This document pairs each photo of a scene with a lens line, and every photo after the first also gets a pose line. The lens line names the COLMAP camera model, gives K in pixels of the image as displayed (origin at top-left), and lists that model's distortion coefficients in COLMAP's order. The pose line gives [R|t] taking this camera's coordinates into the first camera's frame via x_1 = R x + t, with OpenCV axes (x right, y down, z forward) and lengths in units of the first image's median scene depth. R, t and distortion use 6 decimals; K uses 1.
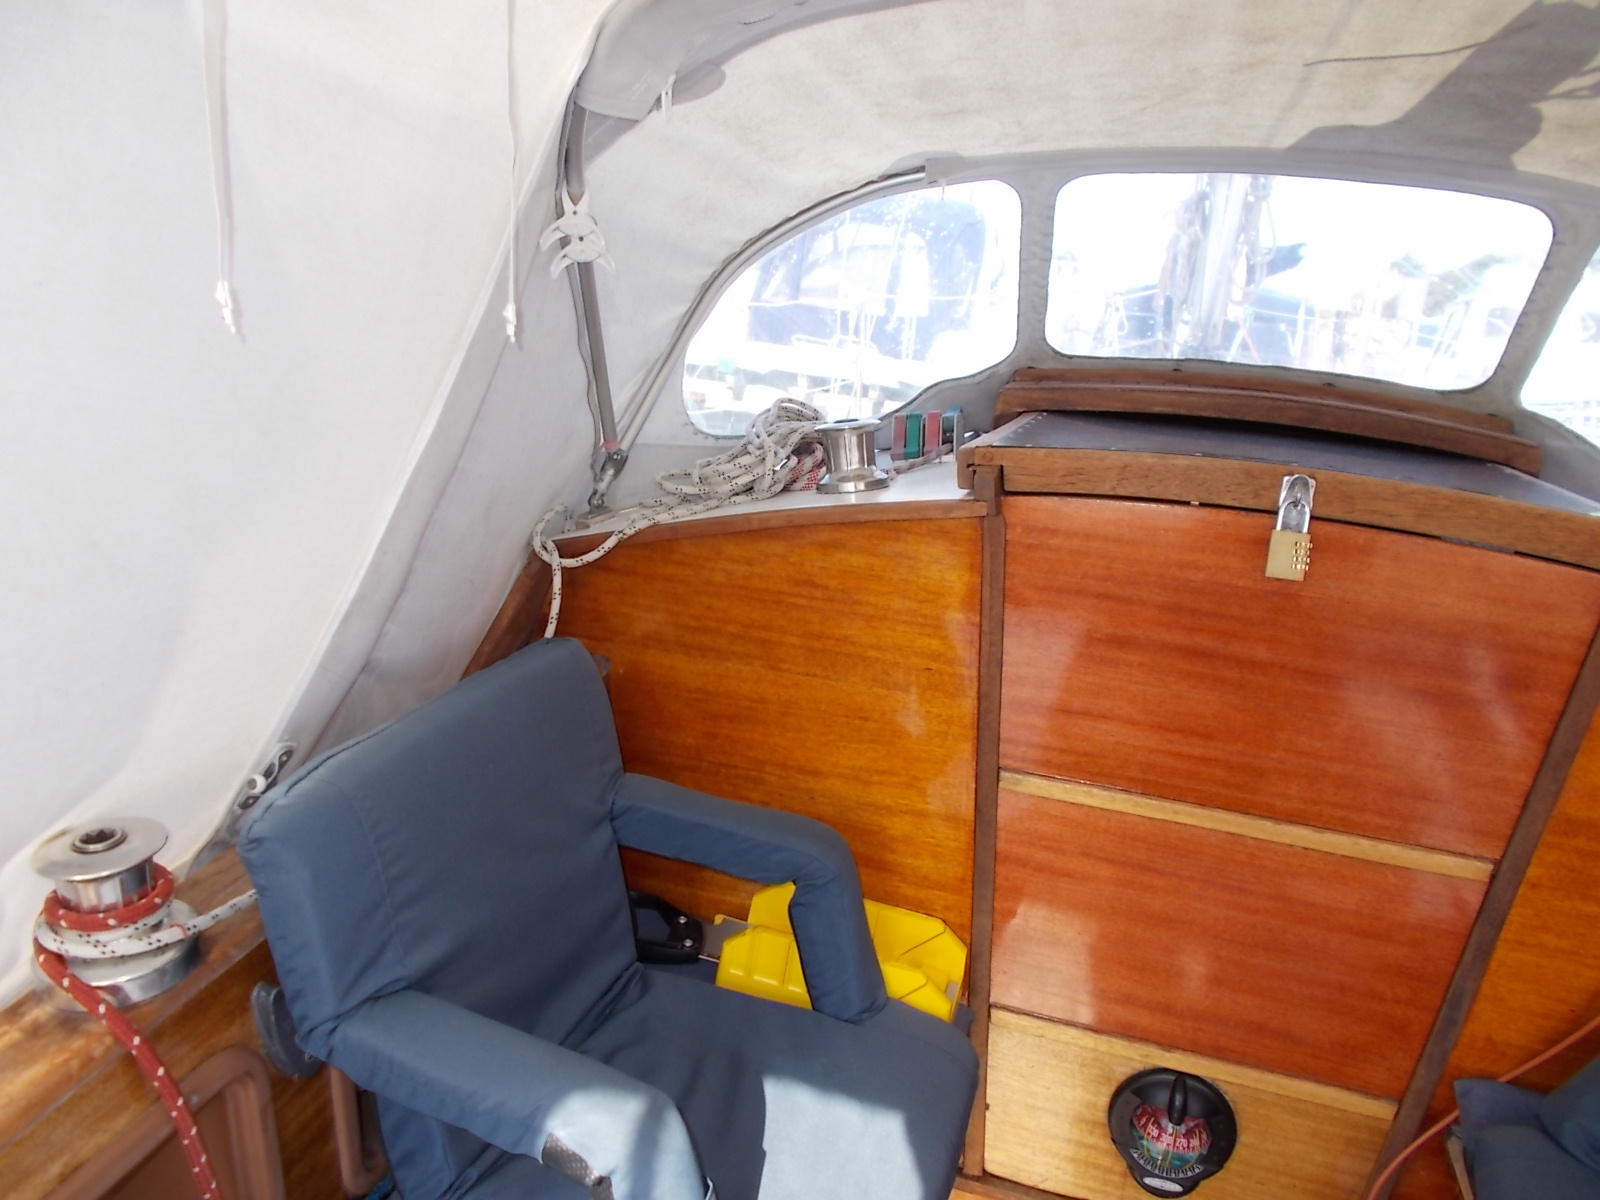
lens RADIAL K [[1225.9, 0, 793.8], [0, 1225.9, 591.0], [0, 0, 1]] dist [0.001222, -0.007095]
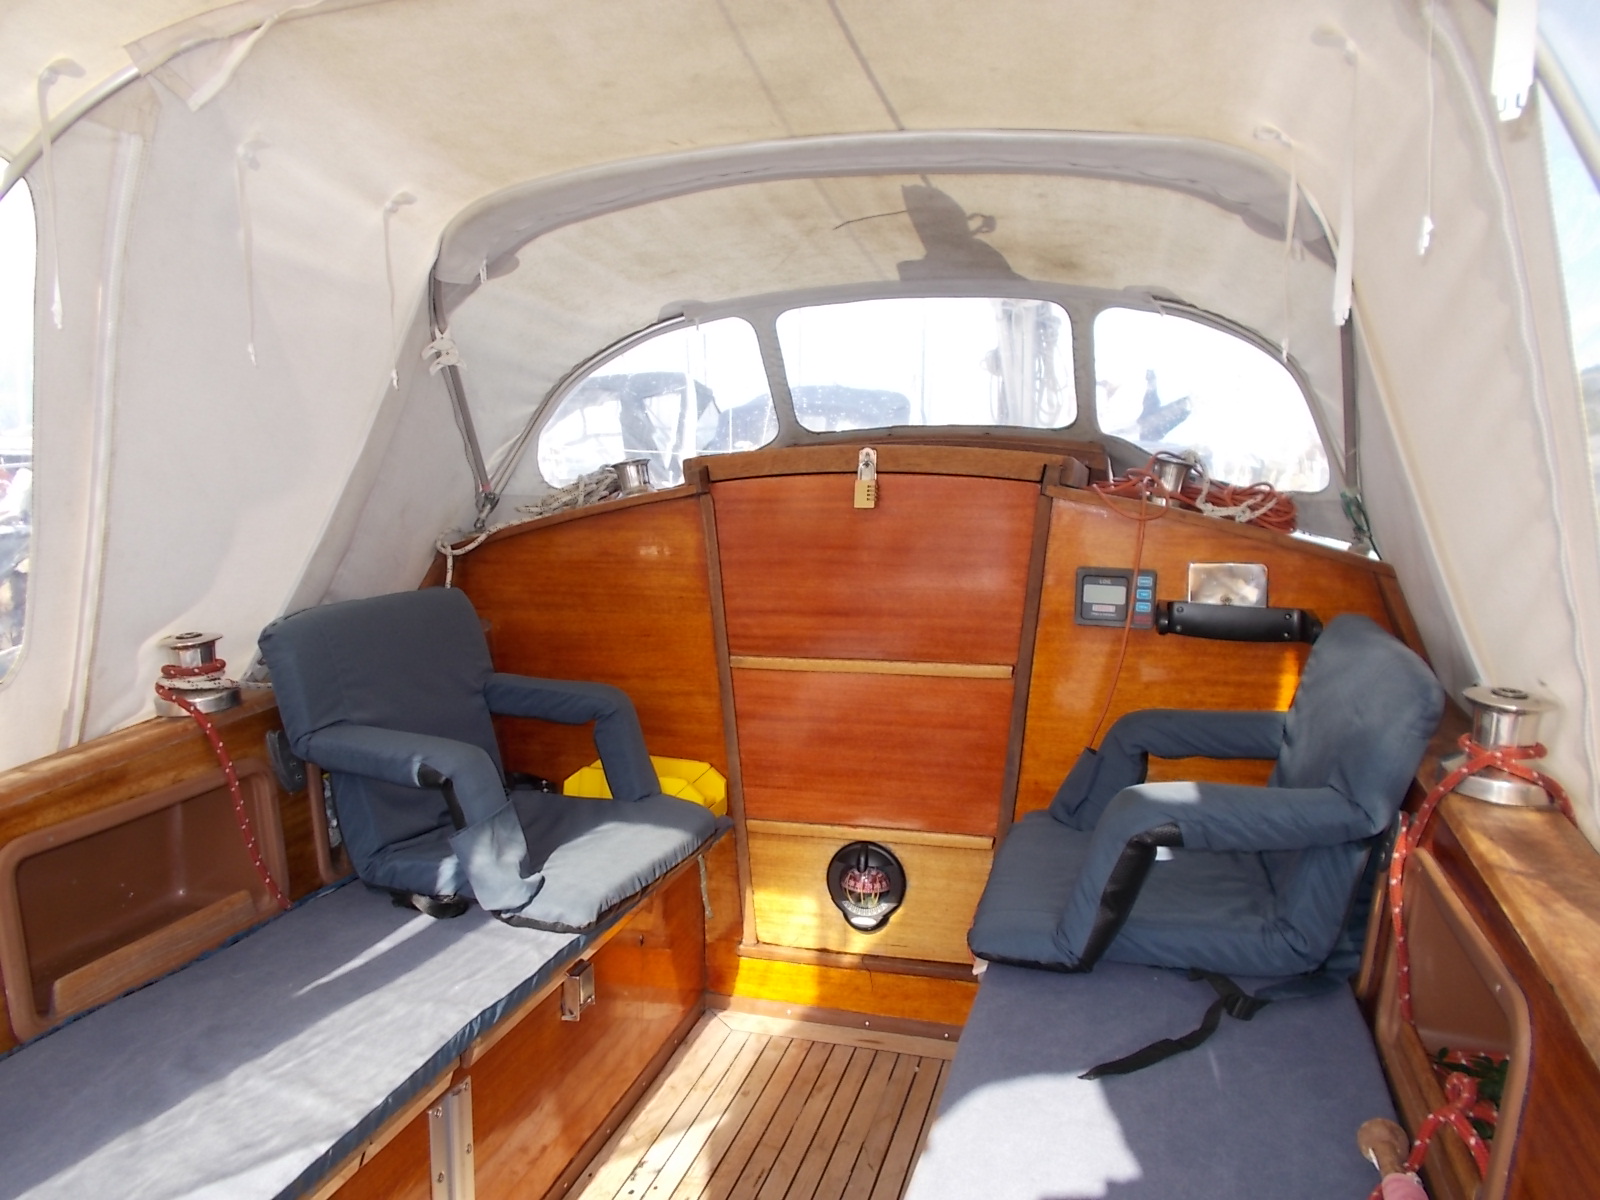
lens RADIAL K [[1237.8, 0, 796.7], [0, 1237.8, 569.8], [0, 0, 1]] dist [-0.005990, 0.002372]
pose [[0.996340, -0.085288, 0.005682, 0.259155], [0.084864, 0.979054, -0.185071, 0.348498], [0.010221, 0.184876, 0.982709, -0.616933]]
